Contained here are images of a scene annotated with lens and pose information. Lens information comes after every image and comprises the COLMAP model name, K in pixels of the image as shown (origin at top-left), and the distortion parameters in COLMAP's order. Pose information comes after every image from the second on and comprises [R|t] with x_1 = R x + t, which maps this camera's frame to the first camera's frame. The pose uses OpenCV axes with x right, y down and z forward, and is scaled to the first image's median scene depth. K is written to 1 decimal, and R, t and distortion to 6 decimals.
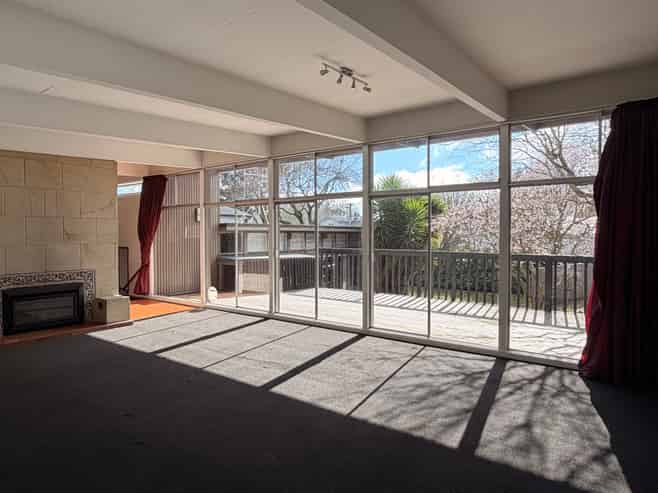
lens RADIAL K [[428.9, 0, 329.0], [0, 428.9, 246.5], [0, 0, 1]] dist [0.000217, -0.000095]
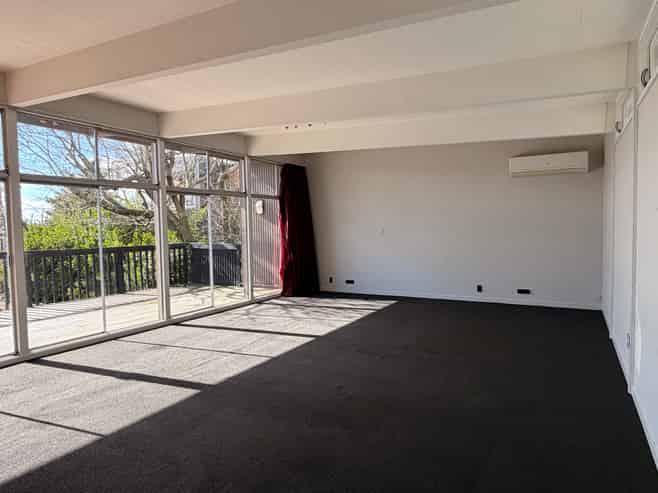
lens RADIAL K [[428.9, 0, 329.0], [0, 428.9, 246.5], [0, 0, 1]] dist [0.000217, -0.000095]
pose [[-0.142849, -0.053524, 0.988296, -0.848571], [0.041941, 0.997312, 0.060074, -0.033801], [-0.988855, 0.050032, -0.140220, 0.611991]]
